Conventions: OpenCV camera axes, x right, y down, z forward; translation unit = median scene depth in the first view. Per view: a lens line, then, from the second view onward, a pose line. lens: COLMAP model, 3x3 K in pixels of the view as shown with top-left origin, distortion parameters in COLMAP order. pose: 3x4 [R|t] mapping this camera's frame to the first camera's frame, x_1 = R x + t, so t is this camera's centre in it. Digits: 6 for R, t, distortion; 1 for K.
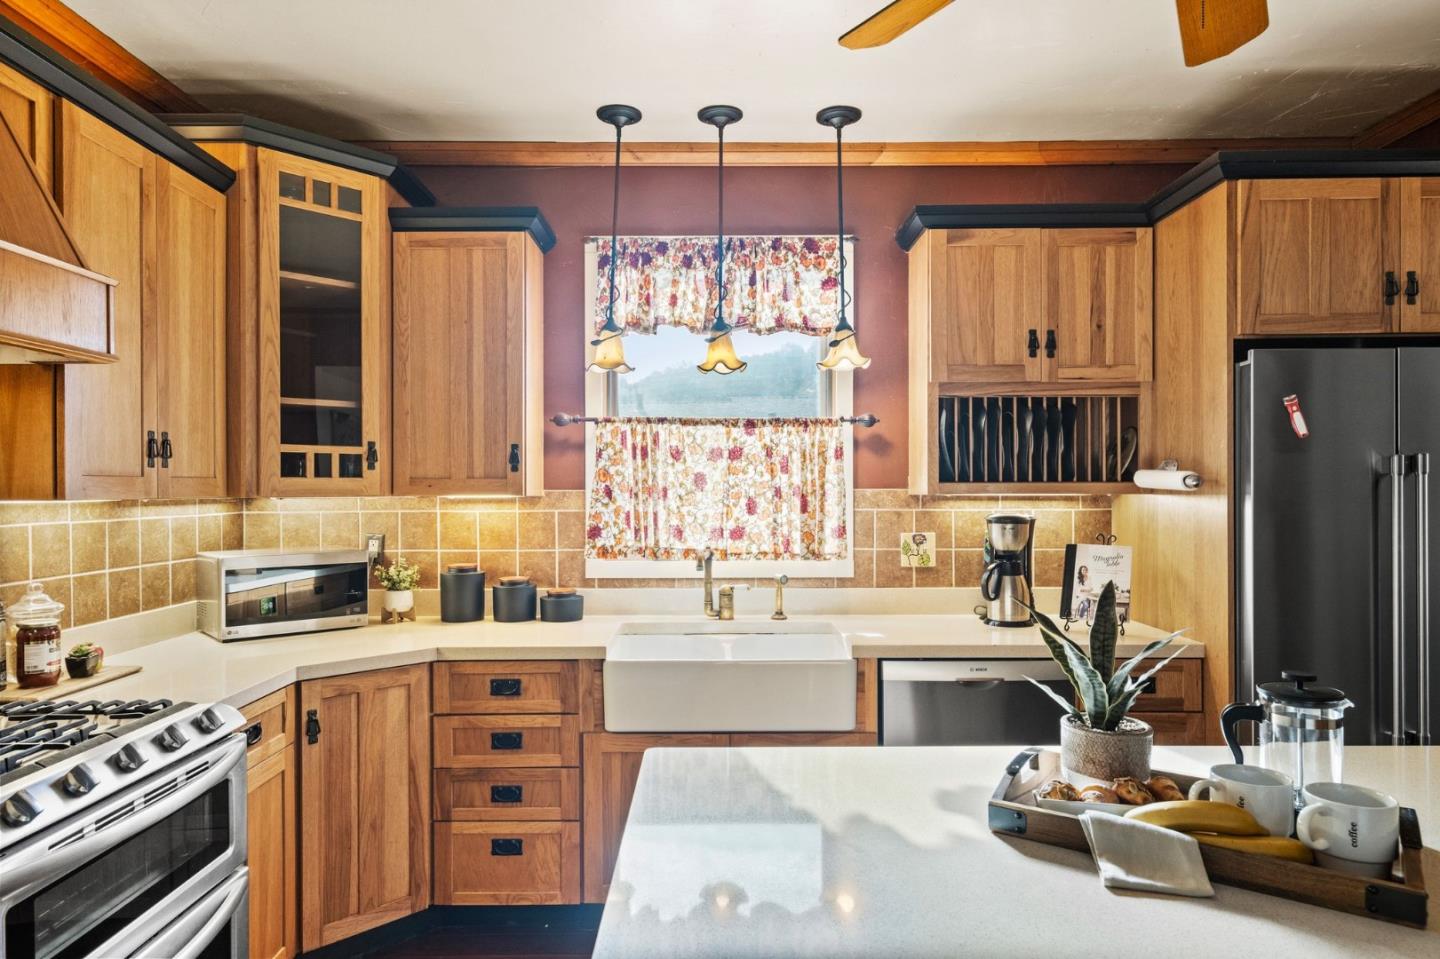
lens RADIAL K [[880.7, 0, 706.1], [0, 880.7, 491.0], [0, 0, 1]] dist [0.004100, 0.003537]
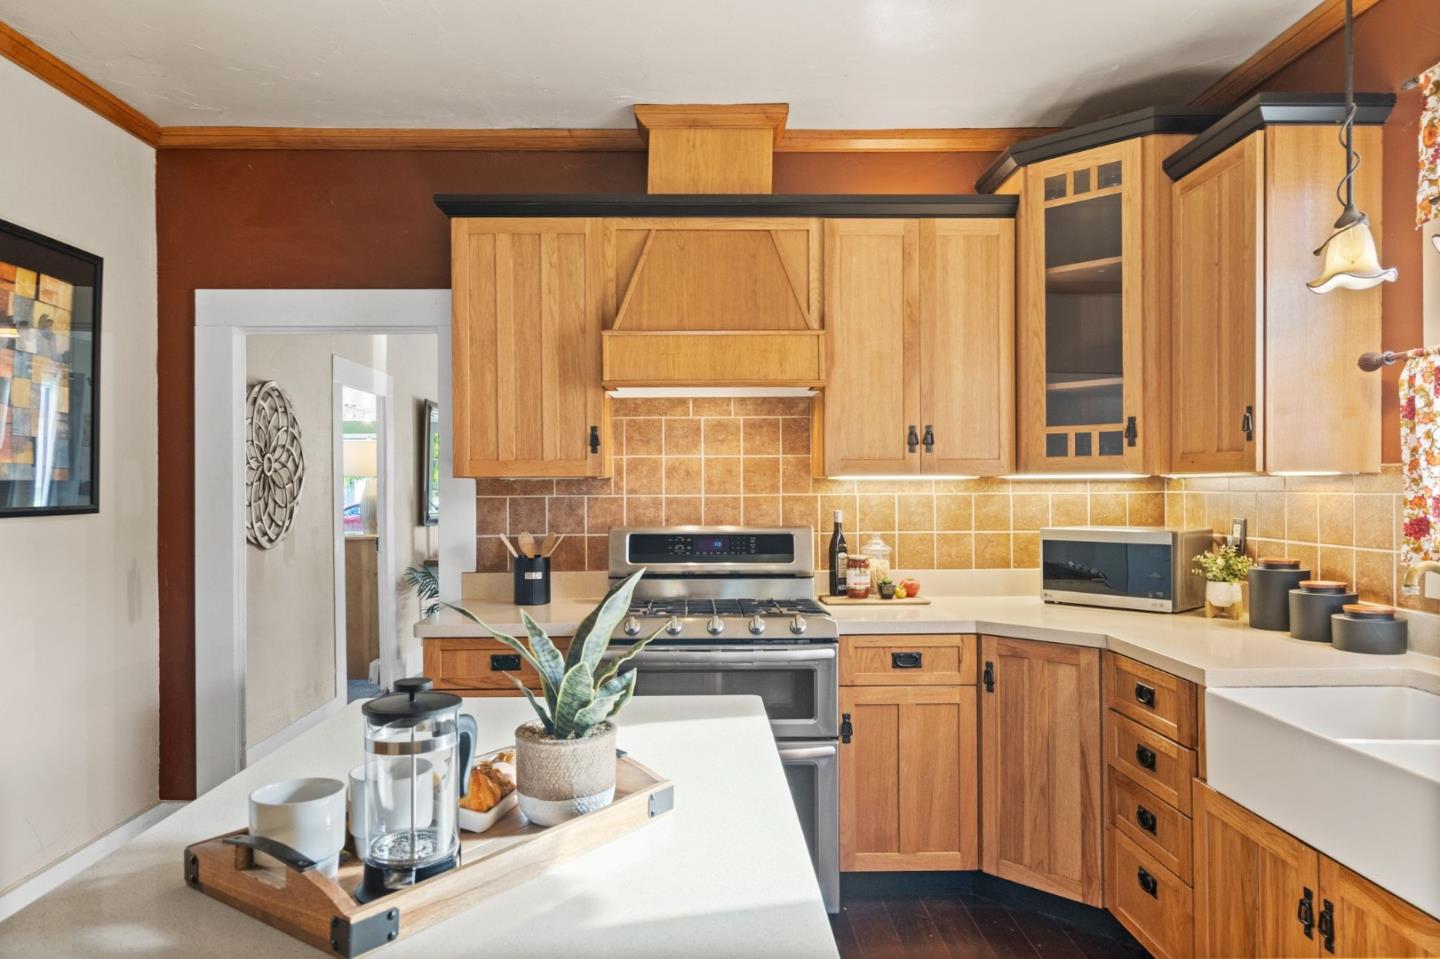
lens RADIAL K [[937.4, 0, 714.1], [0, 937.4, 482.6], [0, 0, 1]] dist [0.011430, 0.005347]
pose [[0.023316, 0.000200, -0.999728, 0.610486], [0.001692, 0.999999, 0.000239, 0.013789], [0.999727, -0.001697, 0.023315, 0.503411]]
